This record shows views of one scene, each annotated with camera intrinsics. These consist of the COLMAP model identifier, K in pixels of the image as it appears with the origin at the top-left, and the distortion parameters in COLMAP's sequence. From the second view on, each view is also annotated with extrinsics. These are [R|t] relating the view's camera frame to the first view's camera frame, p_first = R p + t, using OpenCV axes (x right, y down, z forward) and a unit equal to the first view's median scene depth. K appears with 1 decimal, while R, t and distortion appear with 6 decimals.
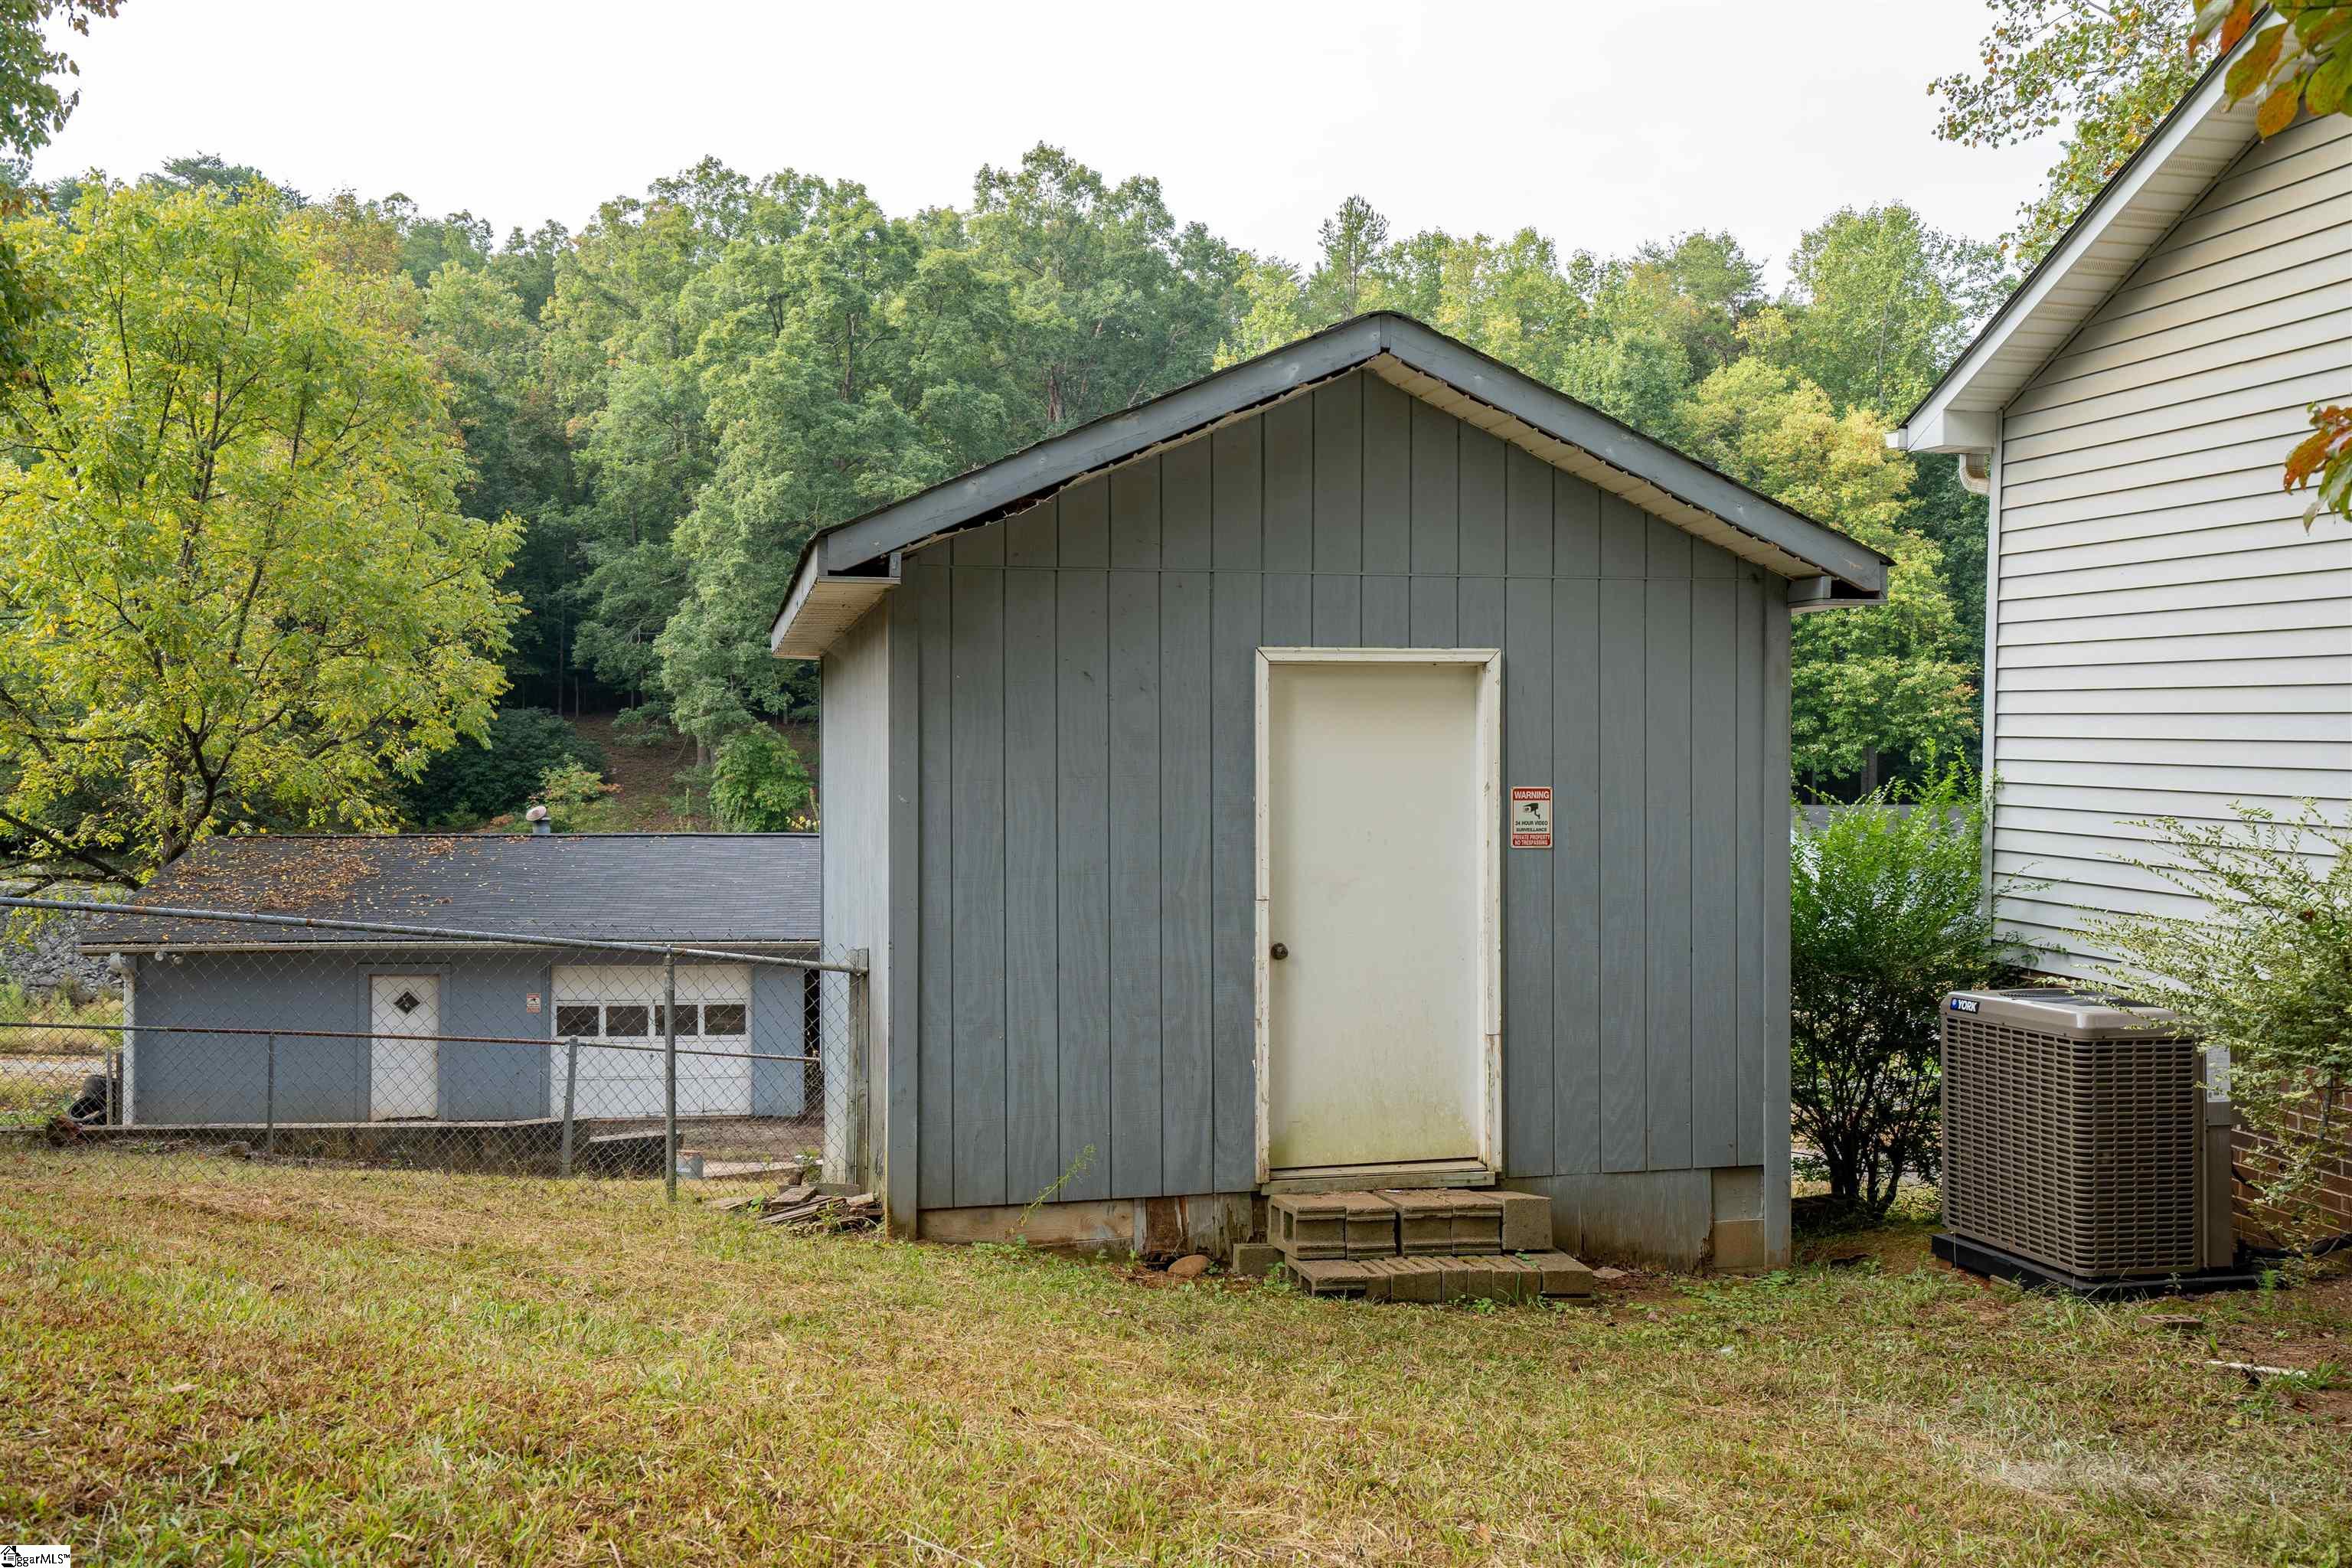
lens RADIAL K [[2018.6, 0, 1176.0], [0, 2018.6, 784.0], [0, 0, 1]] dist [0.009551, 0.011620]
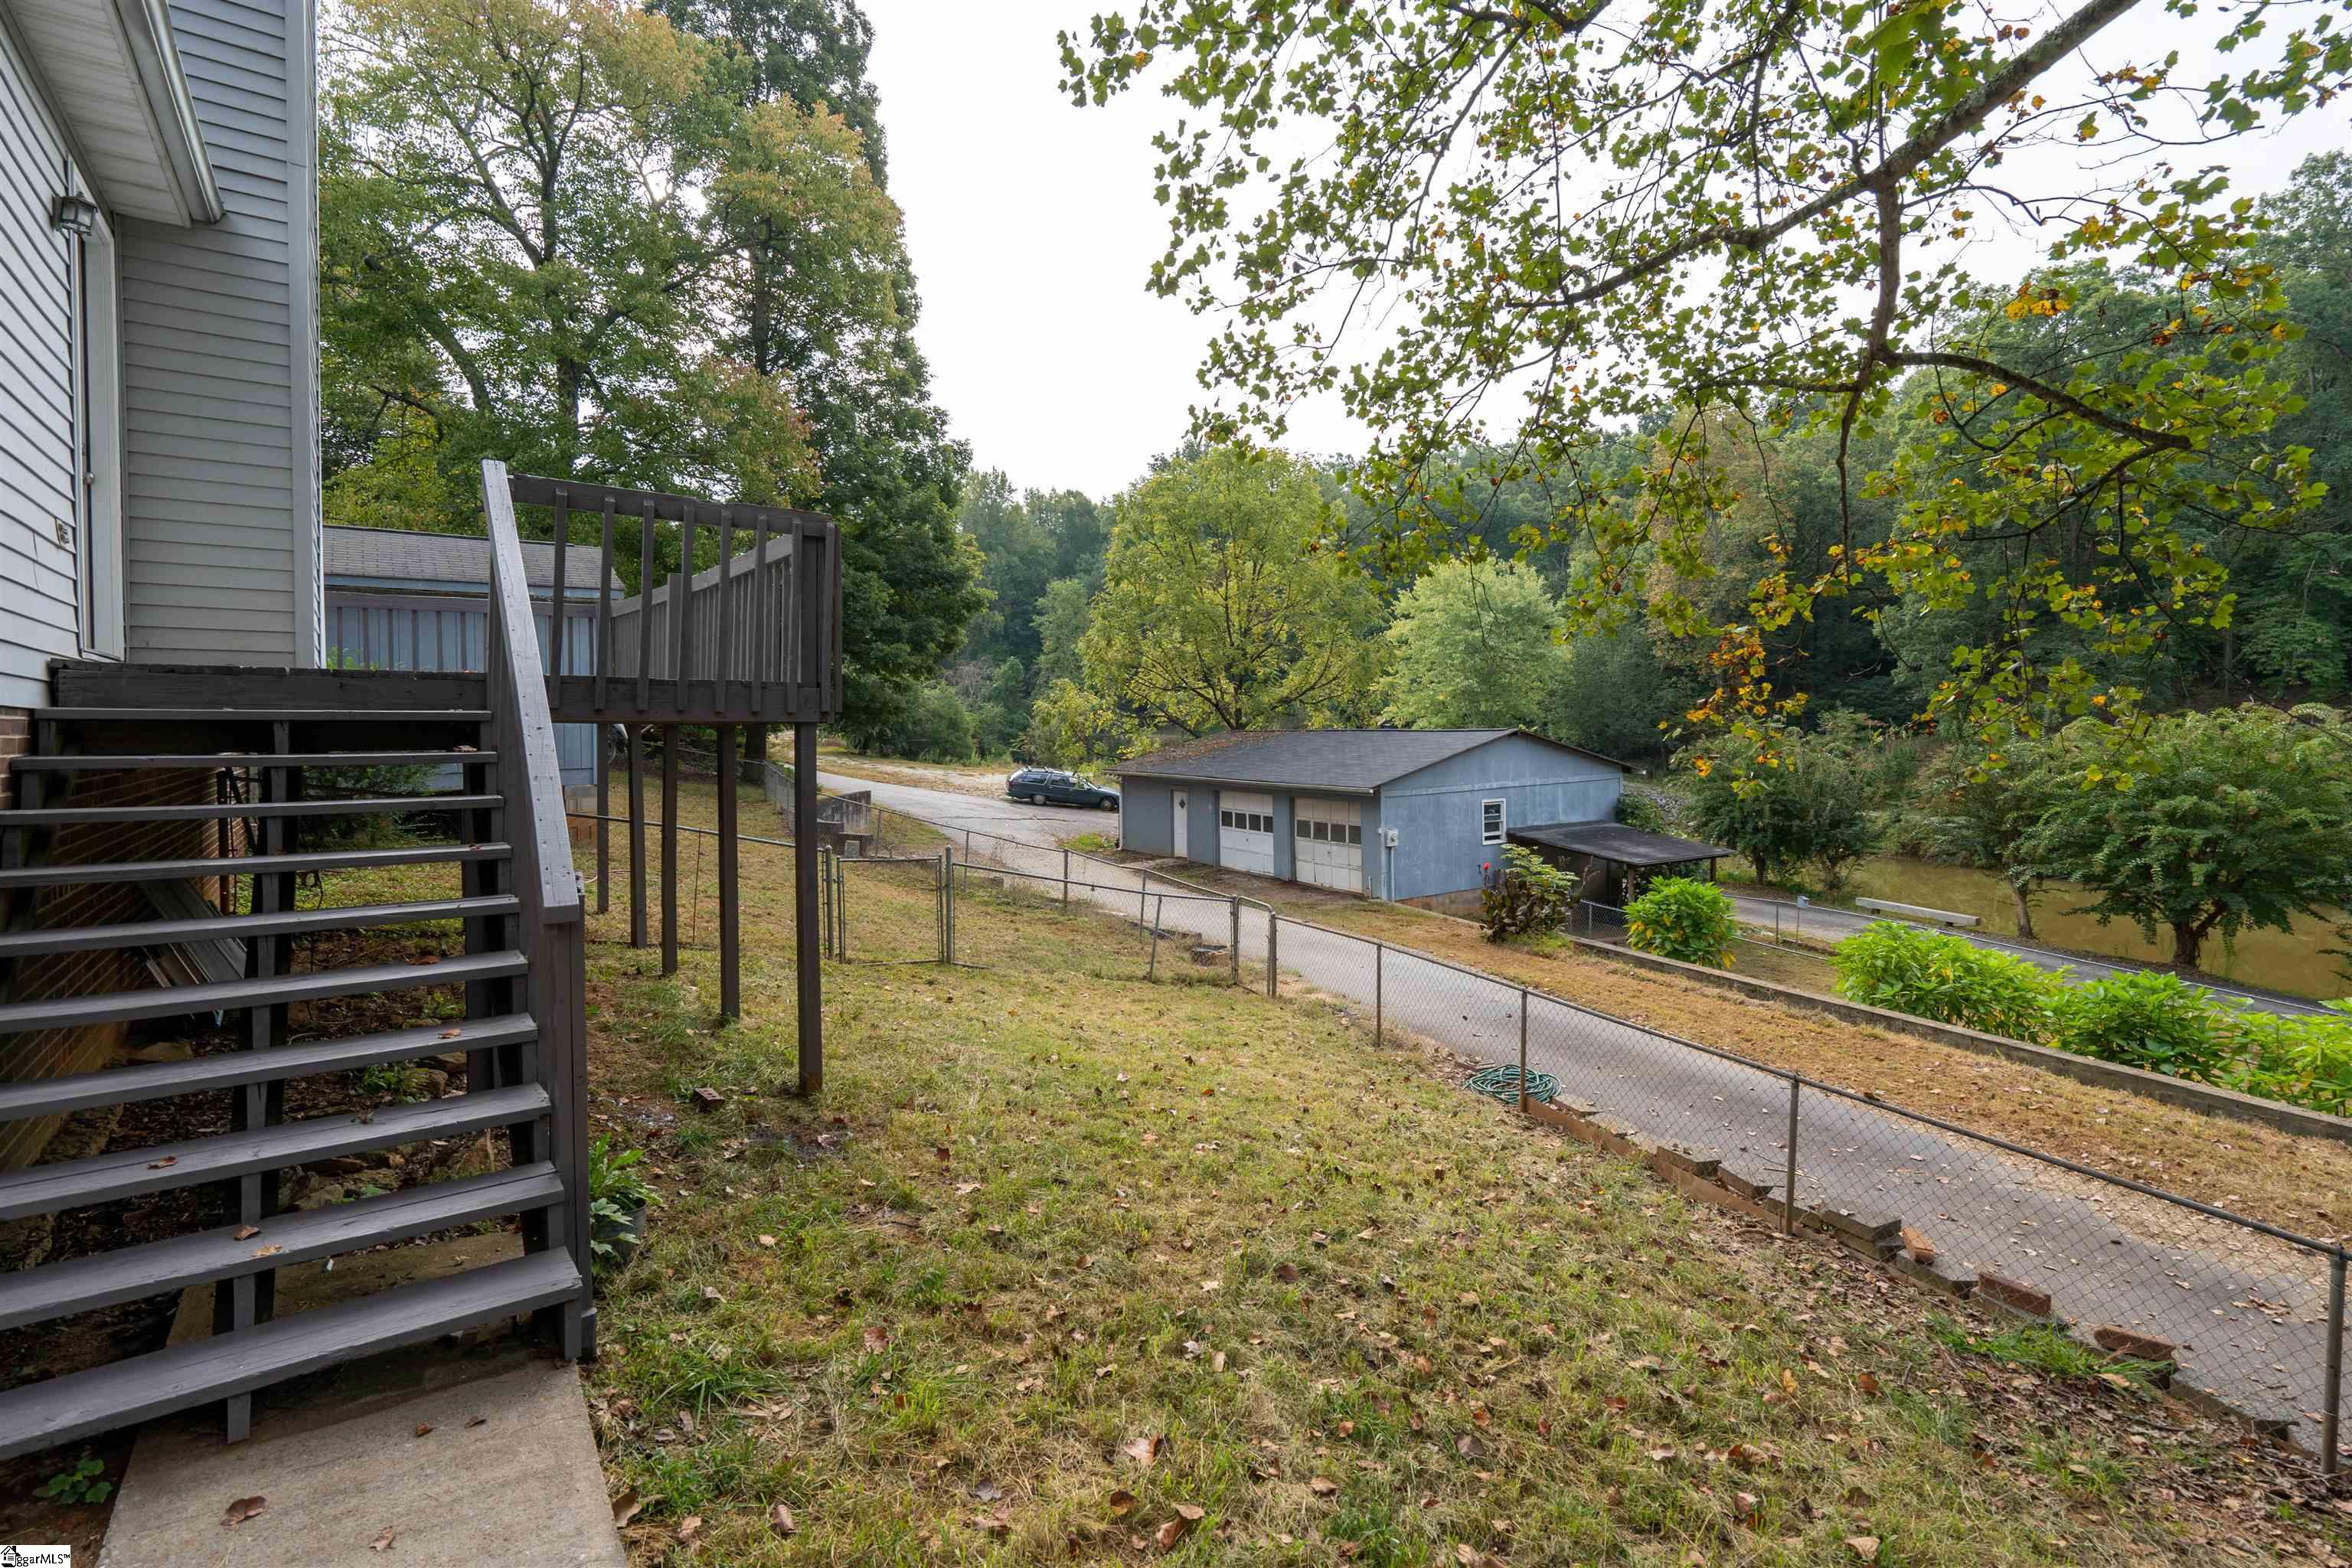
lens RADIAL K [[1082.9, 0, 1184.8], [0, 1082.9, 712.1], [0, 0, 1]] dist [-0.000919, 0.000197]
pose [[0.414406, -0.018633, -0.909901, 0.238581], [-0.001557, 0.999774, -0.021182, 0.012322], [0.910091, 0.010195, 0.414284, 0.184143]]
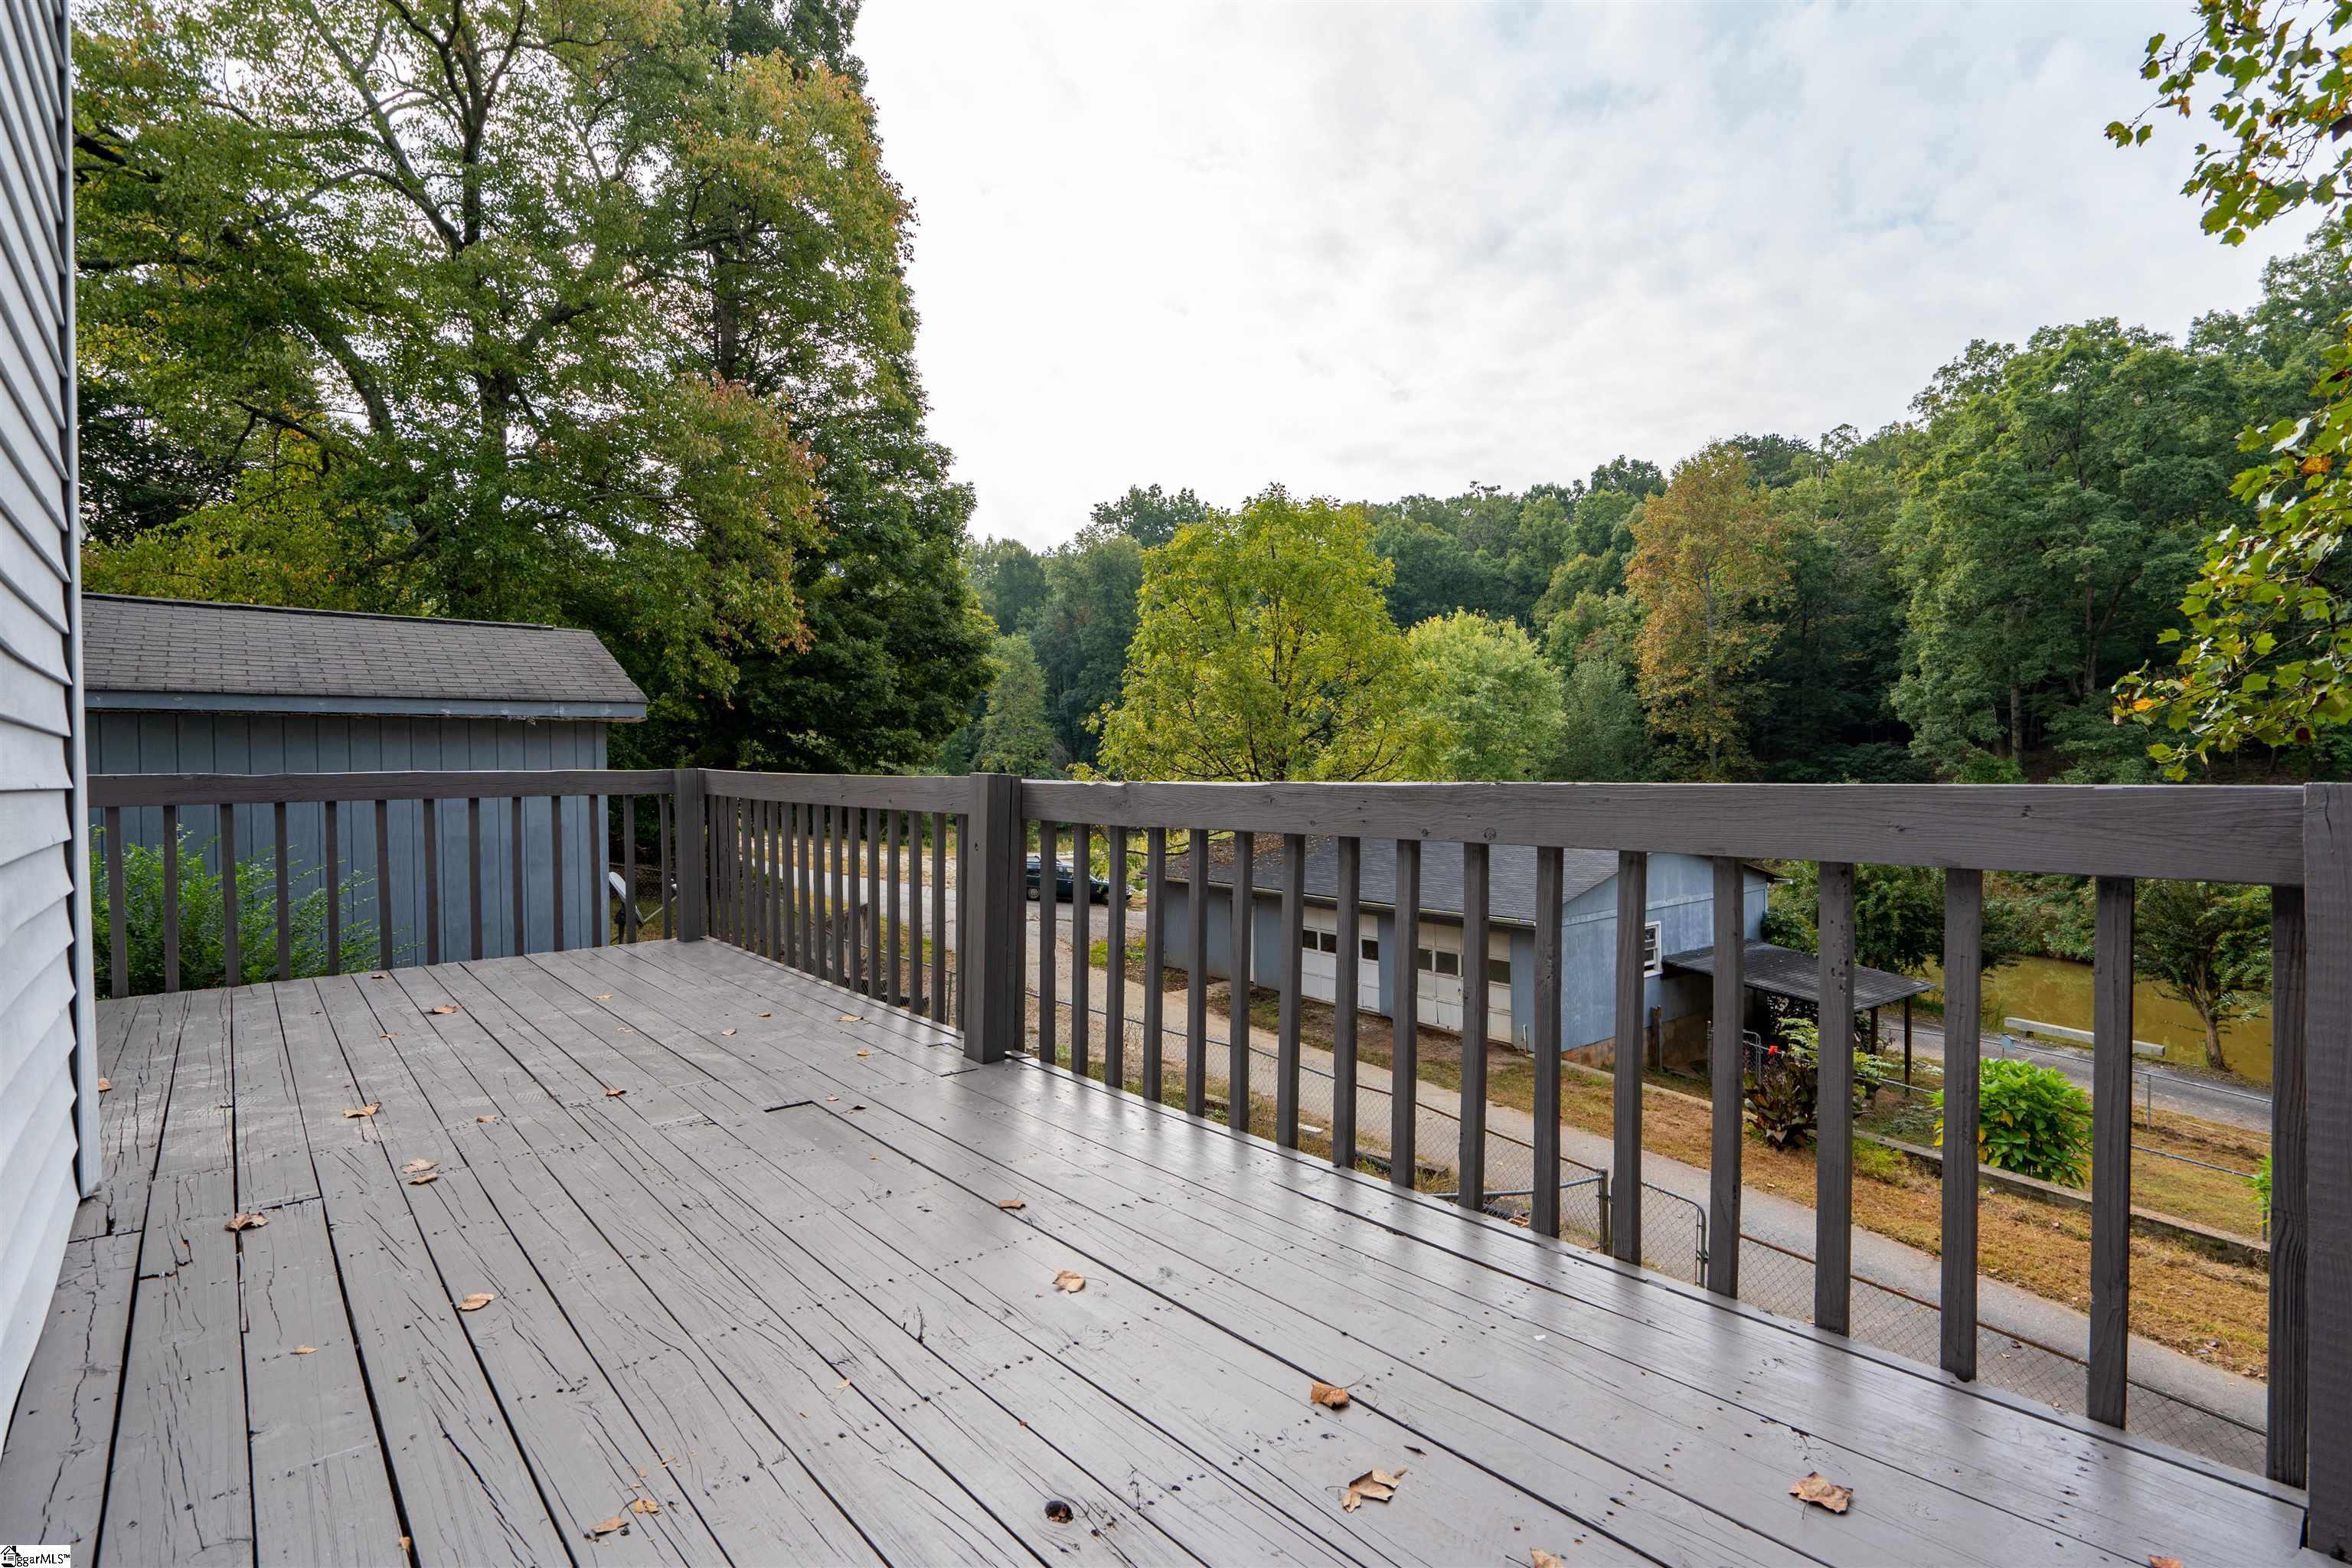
lens RADIAL K [[1083.6, 0, 1171.0], [0, 1083.6, 769.5], [0, 0, 1]] dist [-0.011443, 0.004984]
pose [[0.478853, -0.013155, -0.877797, 0.158983], [0.000928, 0.999895, -0.014478, -0.004204], [0.877895, 0.006119, 0.478815, 0.166033]]
